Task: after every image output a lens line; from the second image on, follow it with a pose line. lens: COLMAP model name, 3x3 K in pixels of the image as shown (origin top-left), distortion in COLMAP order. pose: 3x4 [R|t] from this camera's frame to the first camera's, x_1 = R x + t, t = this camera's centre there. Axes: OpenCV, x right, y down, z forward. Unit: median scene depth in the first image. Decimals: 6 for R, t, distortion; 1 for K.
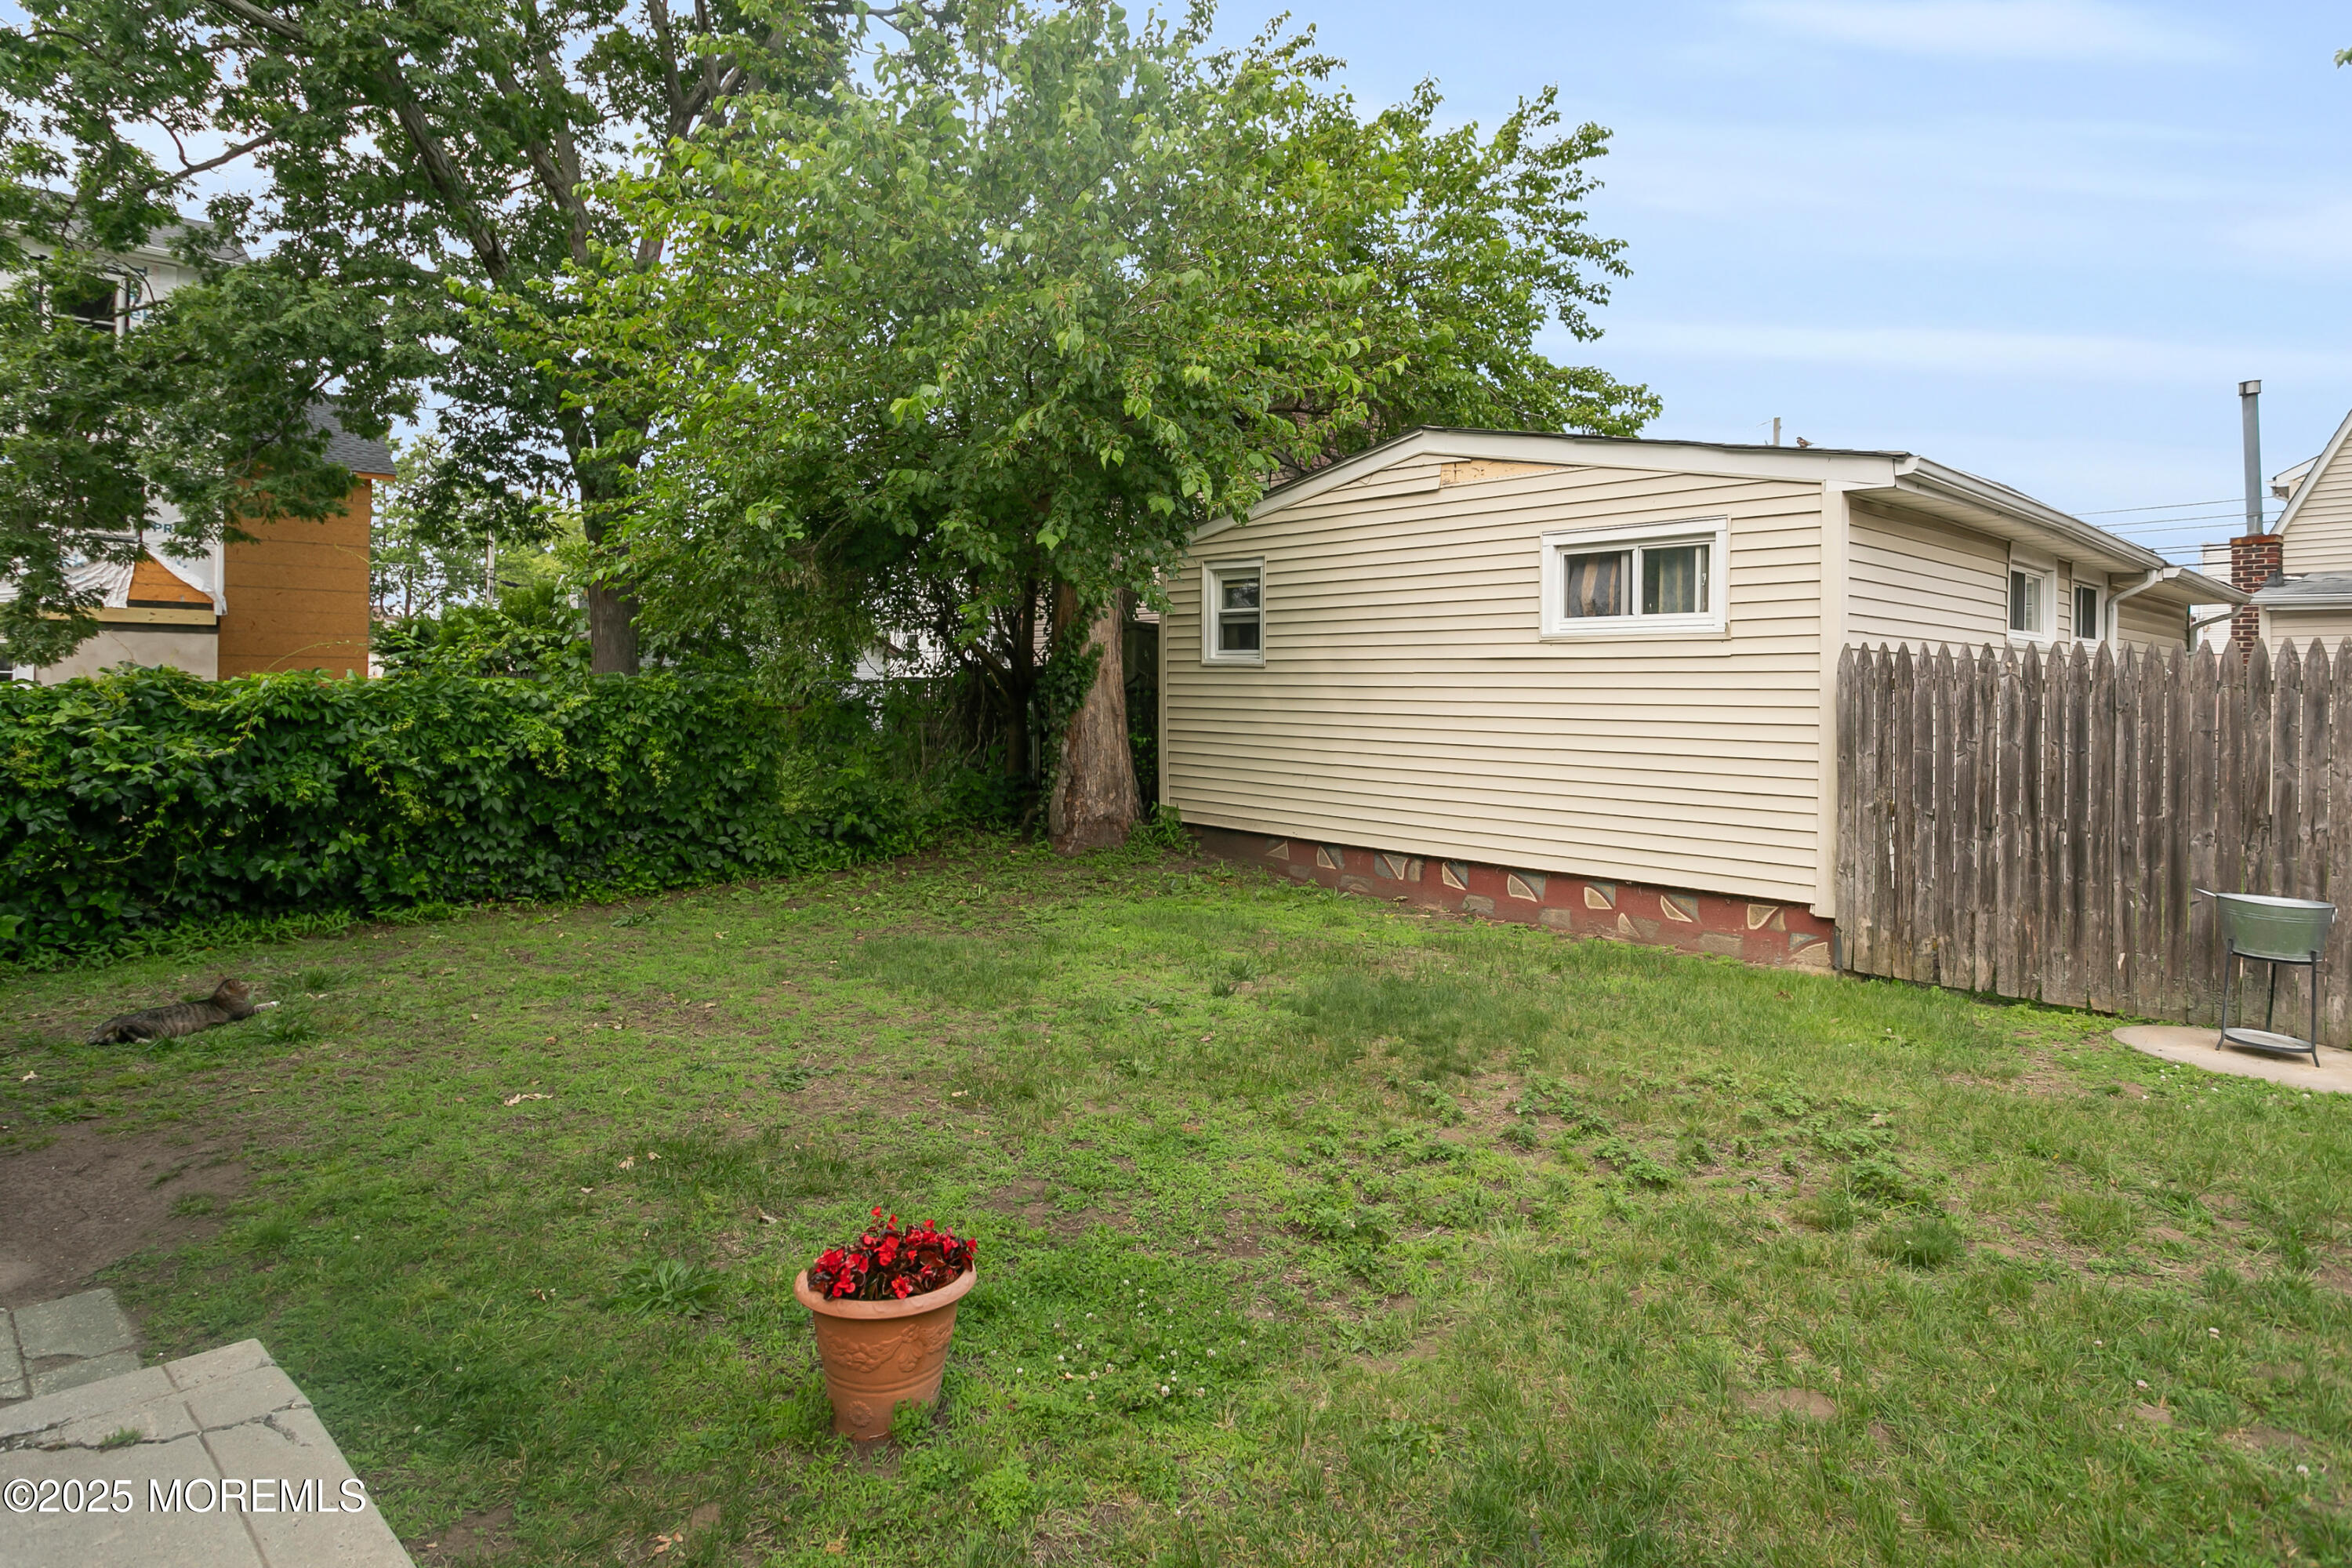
lens RADIAL K [[1265.1, 0, 1177.0], [0, 1265.1, 692.0], [0, 0, 1]] dist [-0.006731, 0.000461]
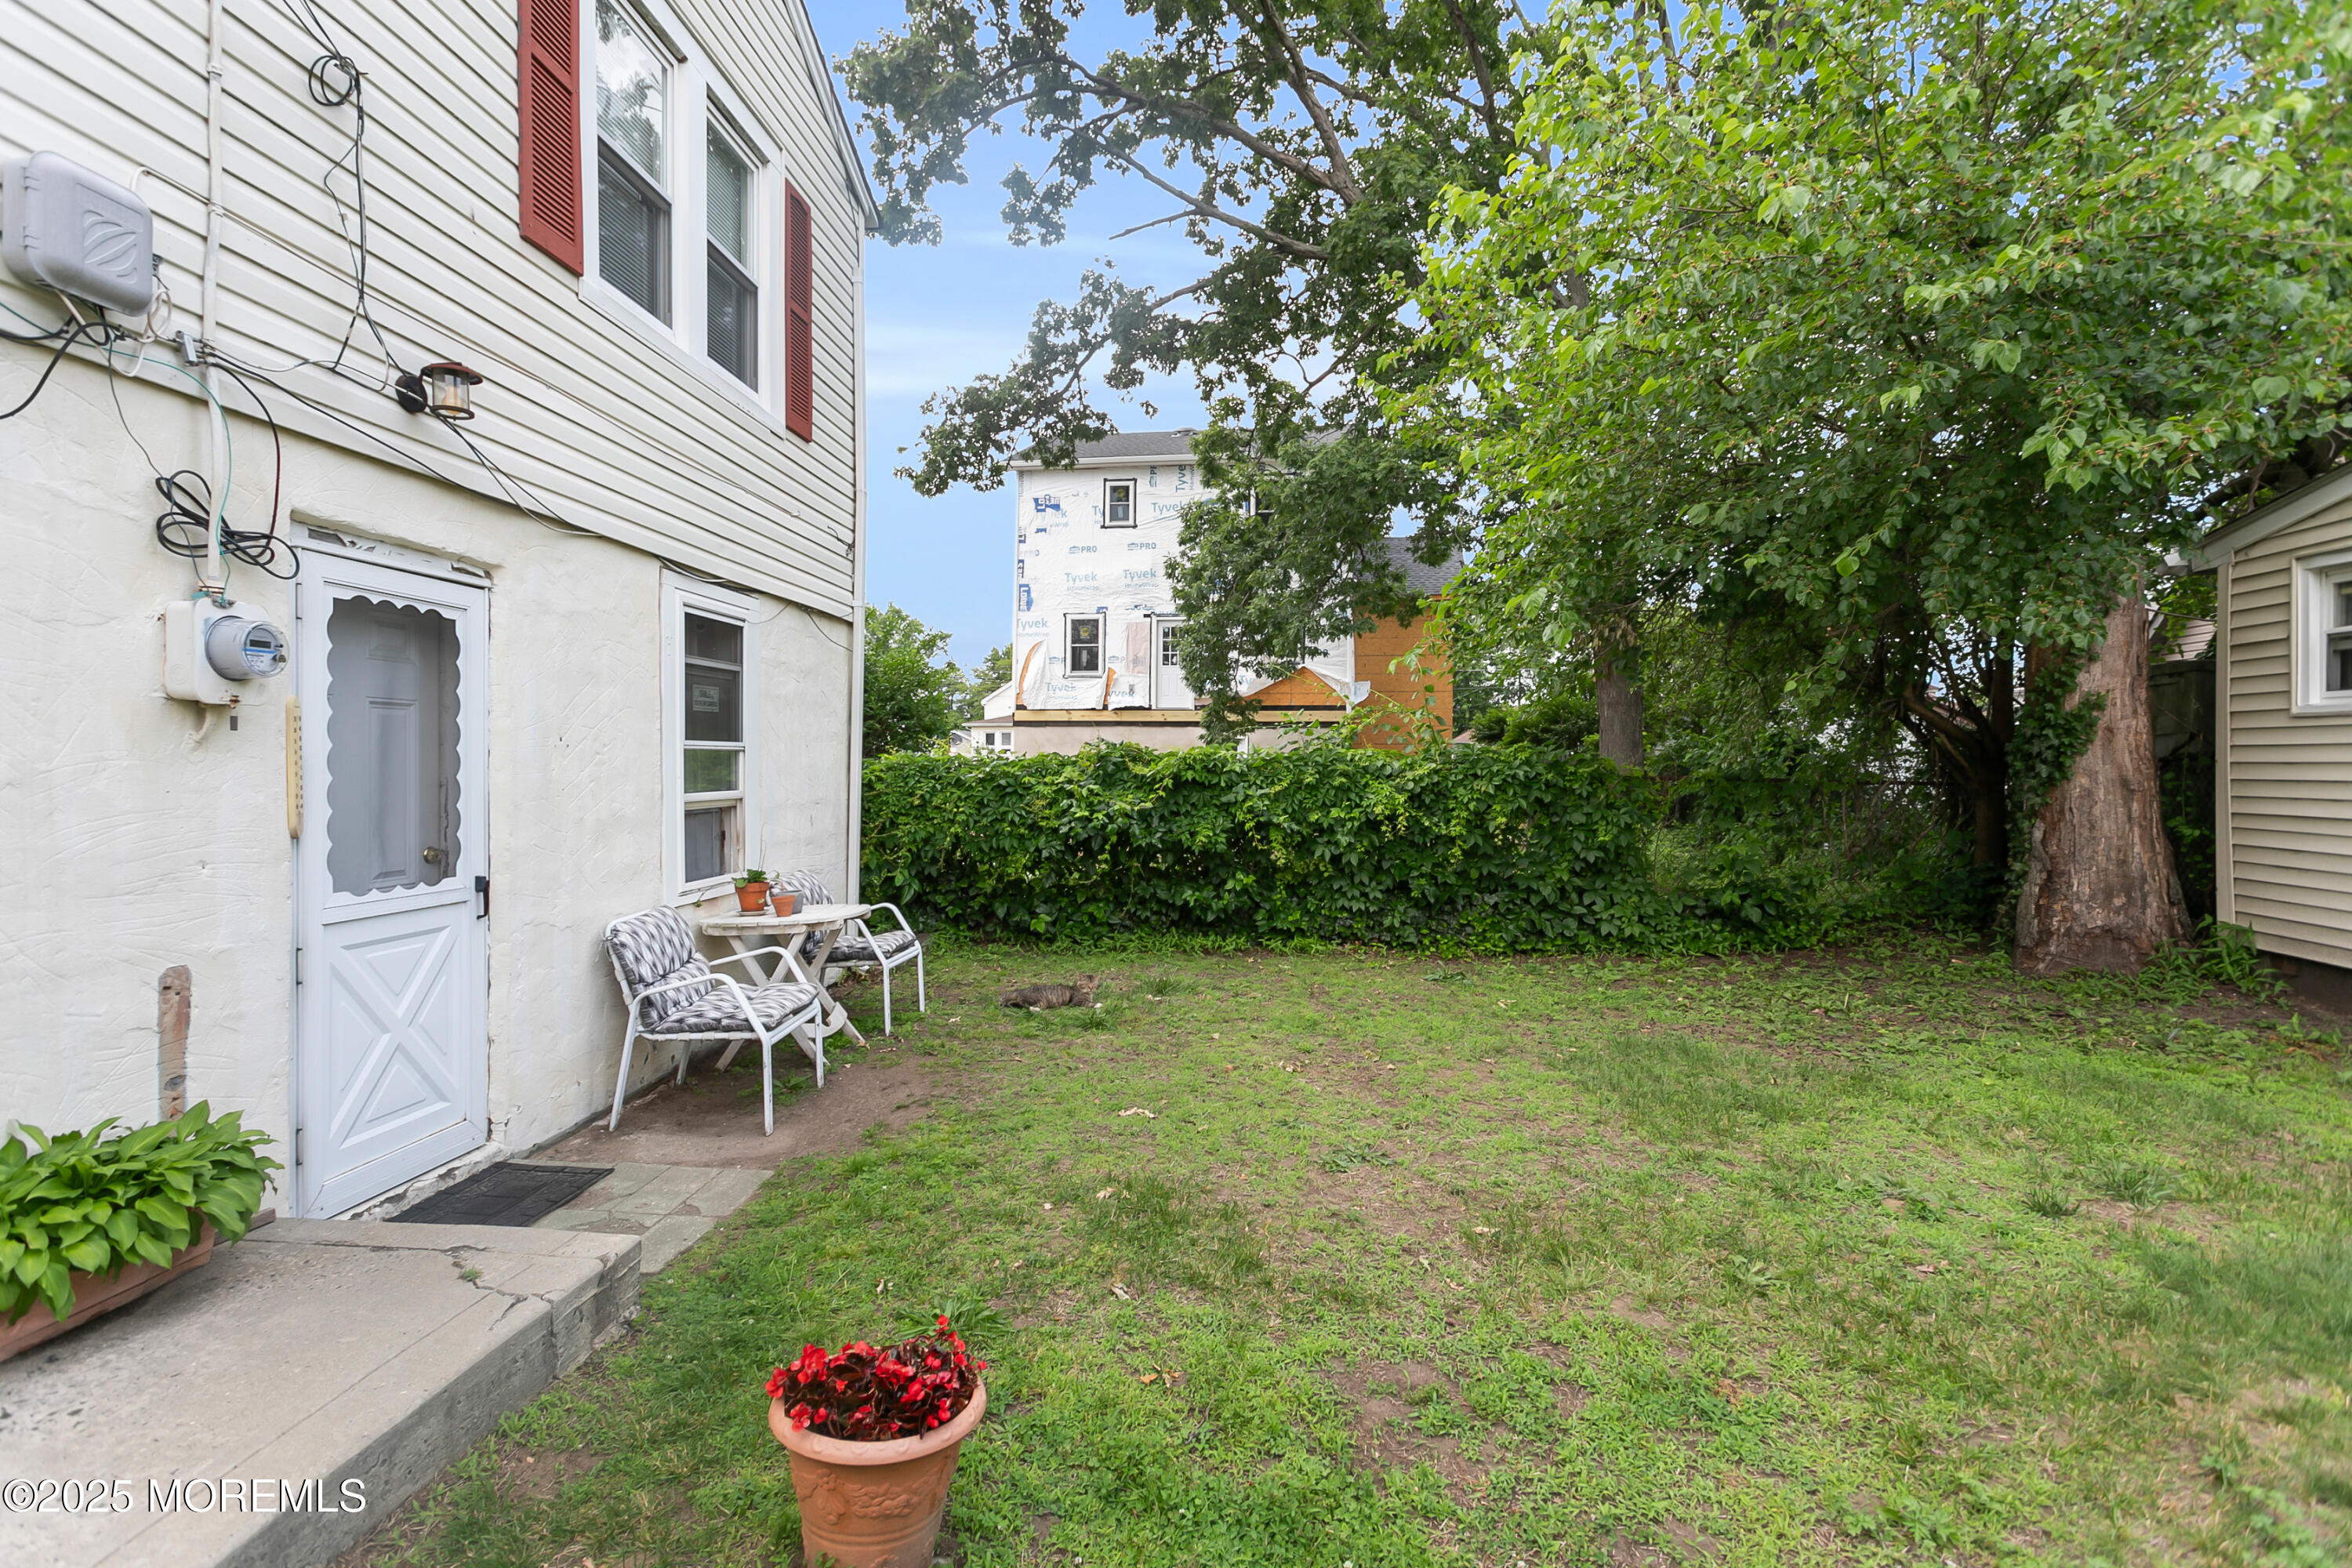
lens RADIAL K [[1138.8, 0, 1176.1], [0, 1138.8, 777.0], [0, 0, 1]] dist [0.001438, 0.001605]
pose [[0.621906, -0.000239, -0.783092, 0.158231], [-0.000393, 1.000000, -0.000618, 0.014488], [0.783092, 0.000692, 0.621906, 0.217283]]
